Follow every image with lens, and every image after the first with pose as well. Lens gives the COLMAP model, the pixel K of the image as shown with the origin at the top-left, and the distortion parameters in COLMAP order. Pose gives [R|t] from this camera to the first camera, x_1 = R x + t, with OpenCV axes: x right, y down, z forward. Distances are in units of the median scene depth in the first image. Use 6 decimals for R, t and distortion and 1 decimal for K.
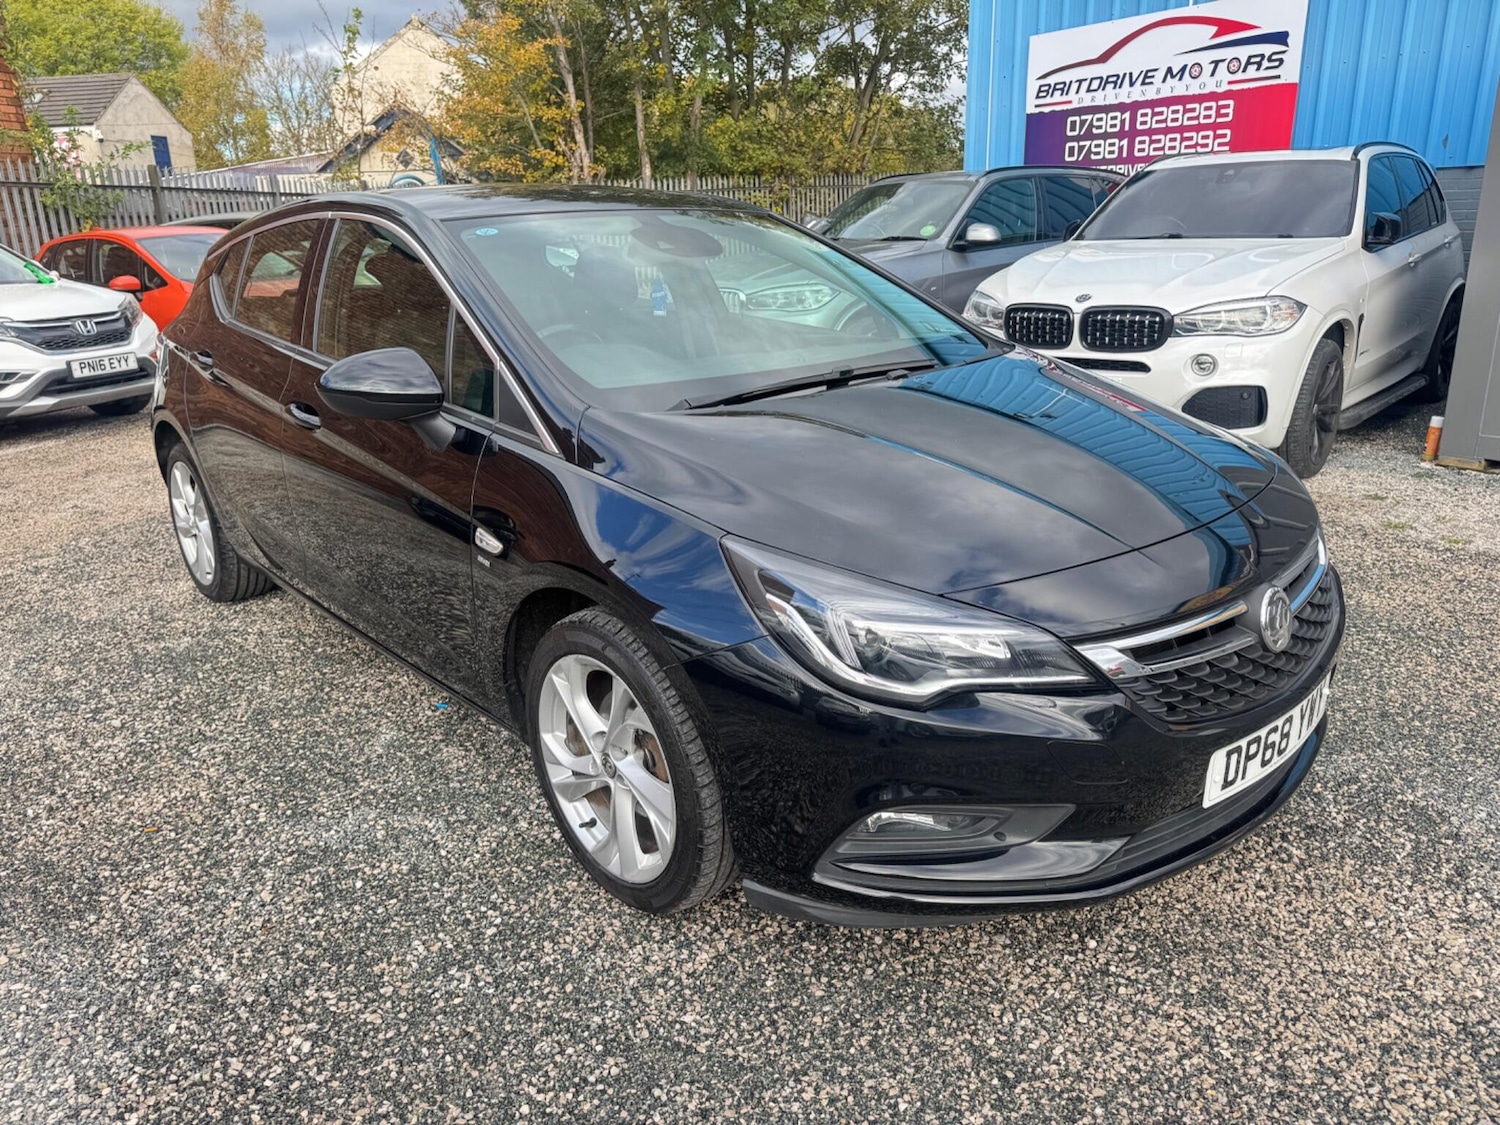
lens RADIAL K [[1062.1, 0, 750.2], [0, 1062.1, 558.5], [0, 0, 1]] dist [0.021145, -0.029549]
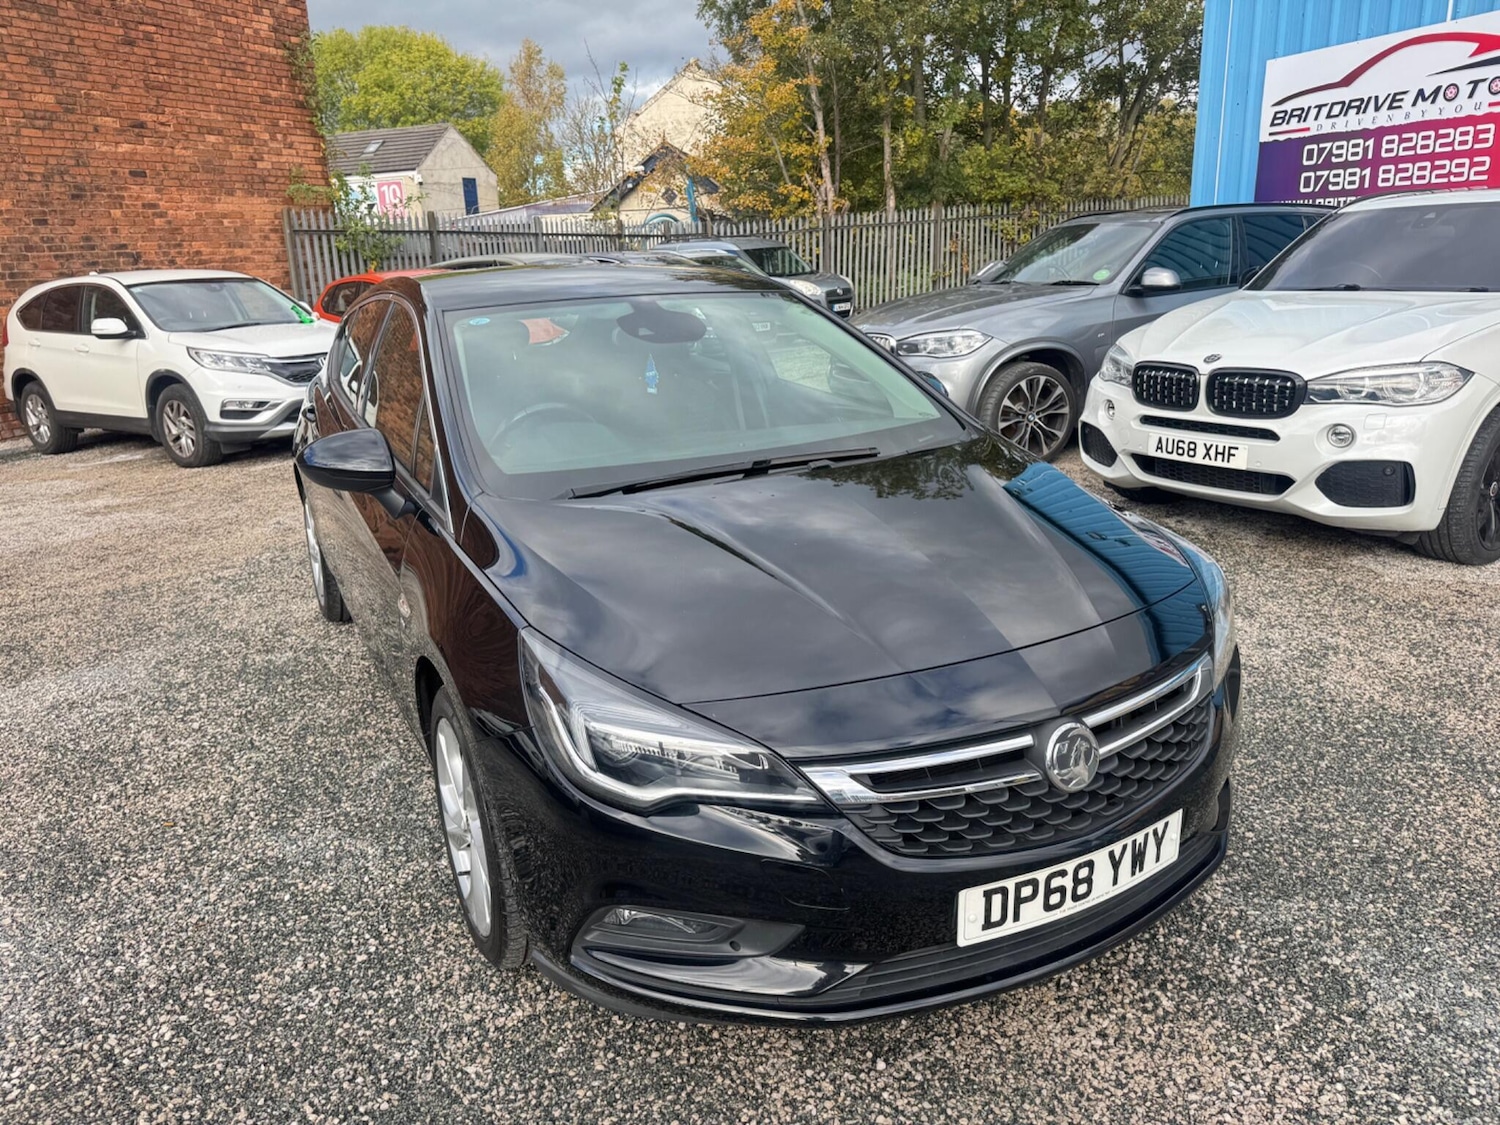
lens RADIAL K [[1063.6, 0, 740.4], [0, 1063.6, 552.8], [0, 0, 1]] dist [0.010219, -0.016616]
pose [[0.967161, 0.059222, -0.247167, 0.087833], [-0.065383, 0.997719, -0.016783, -0.018322], [0.245609, 0.032393, 0.968828, 0.000094]]
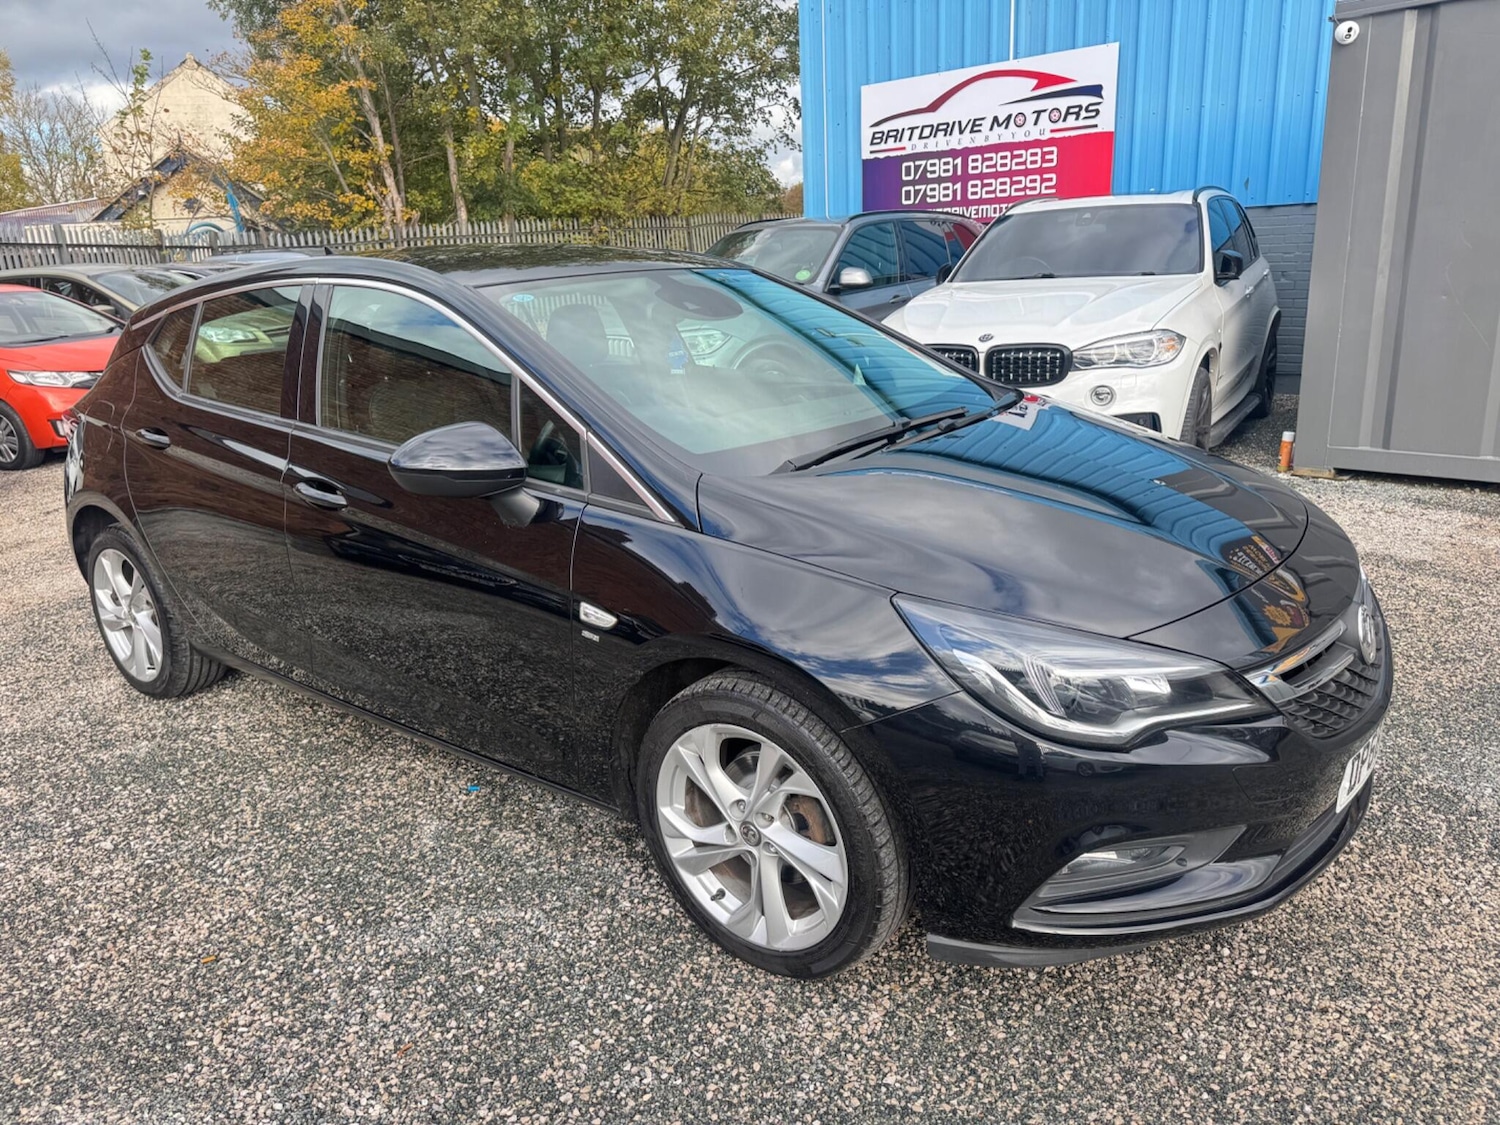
lens RADIAL K [[1060.4, 0, 752.3], [0, 1060.4, 564.6], [0, 0, 1]] dist [0.019212, -0.025896]
pose [[0.982903, -0.068173, 0.171037, -0.064142], [0.072821, 0.997123, -0.021041, -0.007787], [-0.169110, 0.033136, 0.985040, 0.004254]]
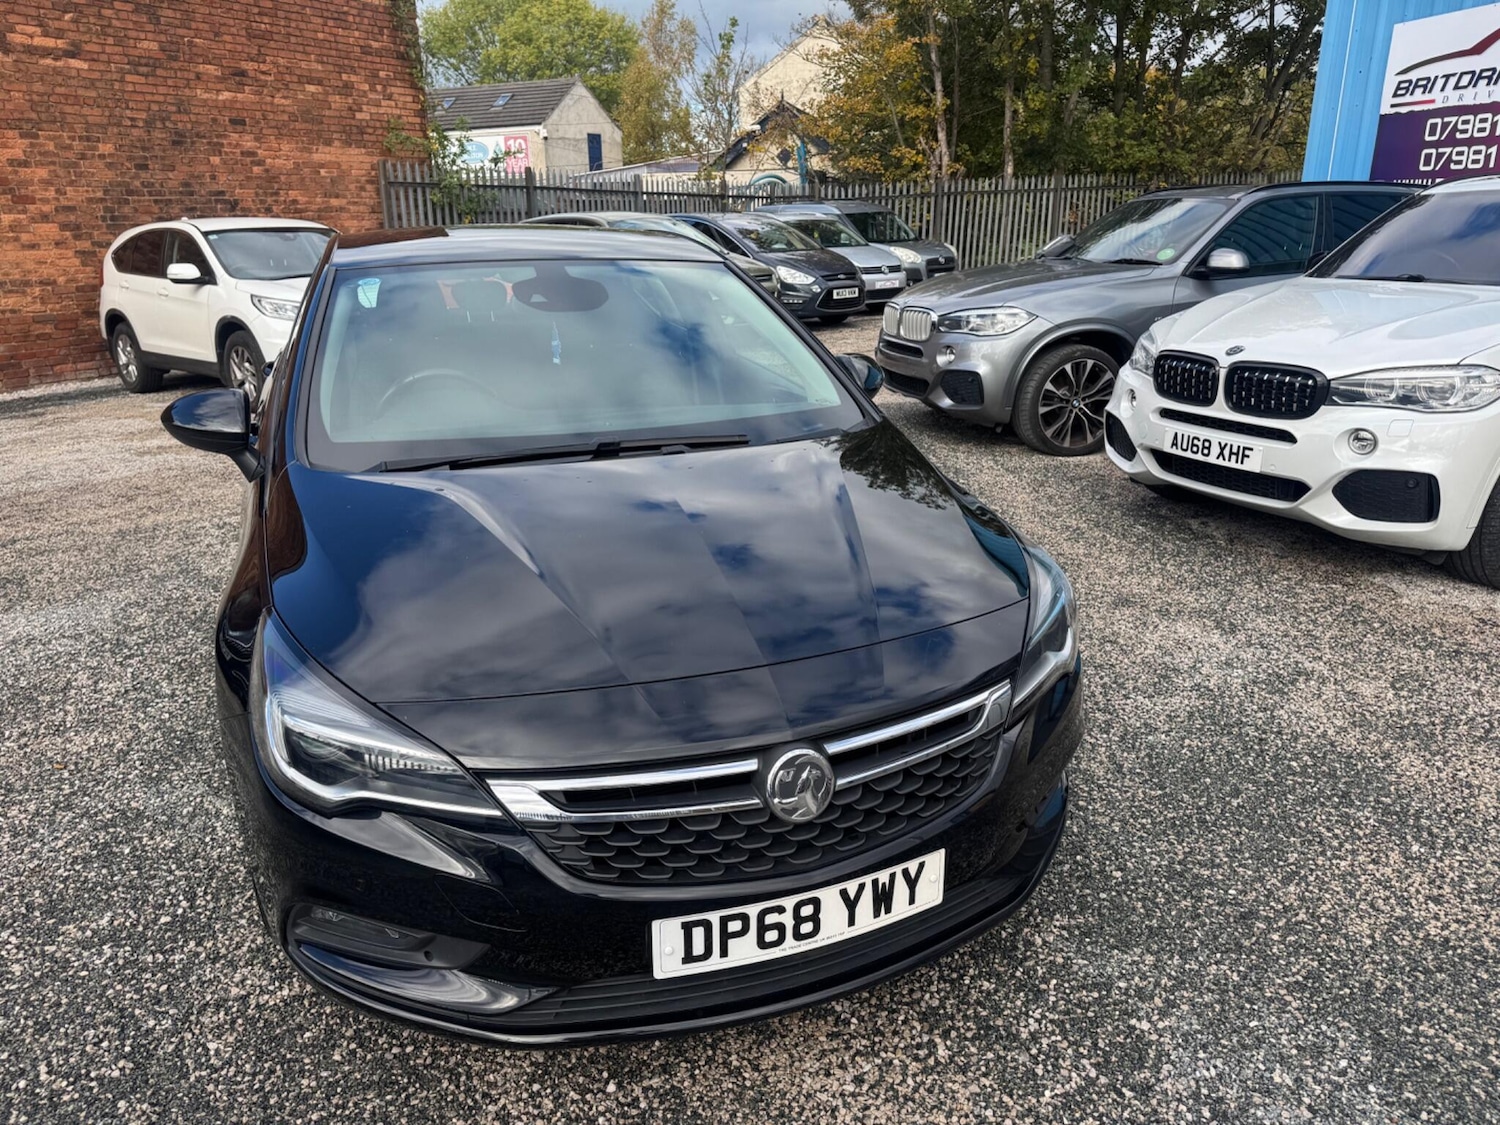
lens RADIAL K [[1062.6, 0, 751.8], [0, 1062.6, 563.8], [0, 0, 1]] dist [0.011195, -0.015726]
pose [[0.933217, 0.128510, -0.335545, 0.148008], [-0.124401, 0.991656, 0.033812, -0.030552], [0.337090, 0.010188, 0.941417, 0.033251]]
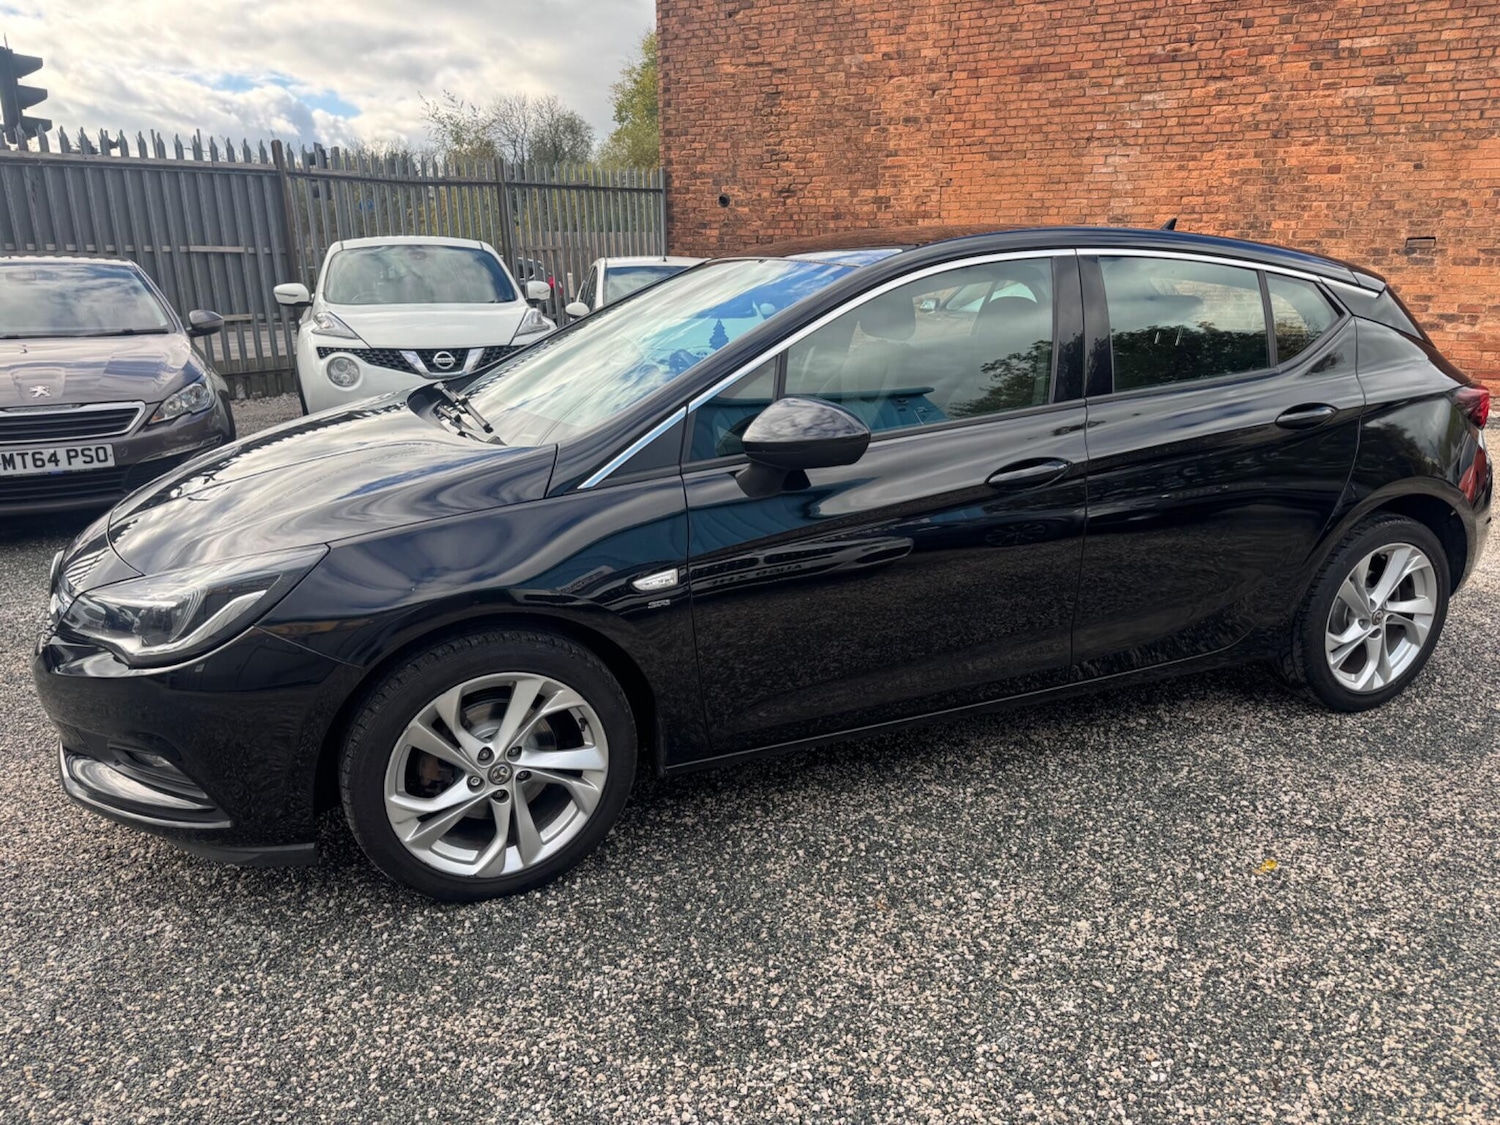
lens RADIAL K [[1046.5, 0, 744.2], [0, 1046.5, 565.2], [0, 0, 1]] dist [0.021134, -0.022925]
pose [[-0.332901, 0.296913, -0.894997, 0.286626], [-0.274826, 0.877378, 0.393291, -0.149341], [0.902024, 0.376895, -0.210481, 0.424338]]
